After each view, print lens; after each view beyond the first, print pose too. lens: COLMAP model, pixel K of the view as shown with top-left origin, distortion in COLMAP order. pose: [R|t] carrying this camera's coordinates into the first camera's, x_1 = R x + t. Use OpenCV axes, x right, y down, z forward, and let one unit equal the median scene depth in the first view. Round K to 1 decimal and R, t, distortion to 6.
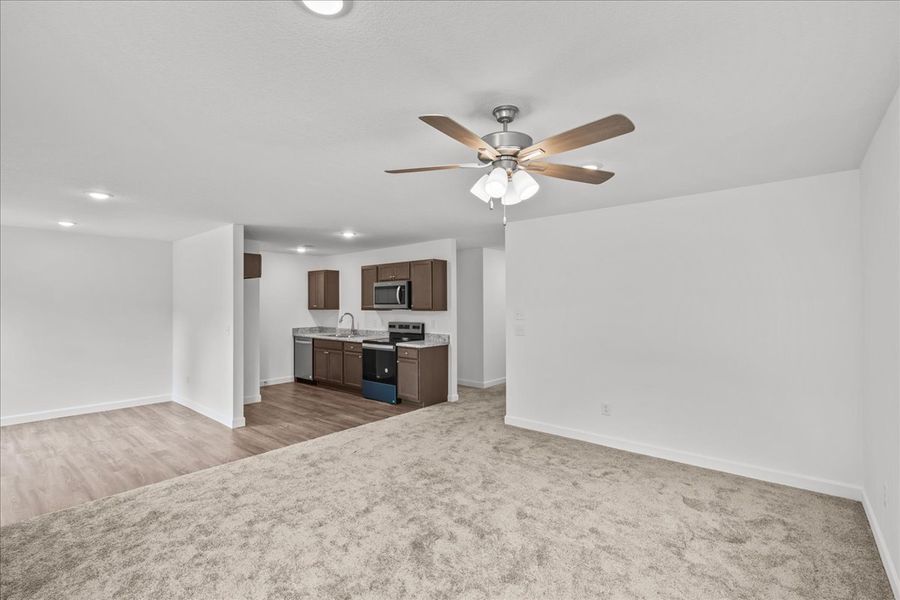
lens RADIAL K [[409.6, 0, 438.2], [0, 409.6, 302.3], [0, 0, 1]] dist [-0.014119, 0.000064]
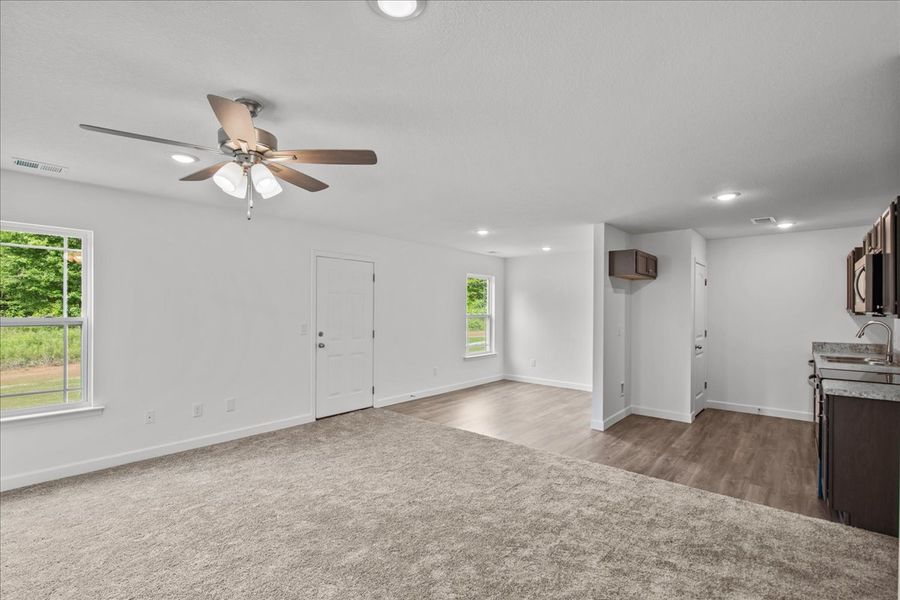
lens RADIAL K [[409.6, 0, 438.2], [0, 409.6, 302.3], [0, 0, 1]] dist [-0.014119, 0.000064]
pose [[-0.018706, -0.016214, -0.999694, 0.503608], [-0.002547, 0.999866, -0.016169, 0.016766], [0.999822, 0.002243, -0.018745, 0.639466]]
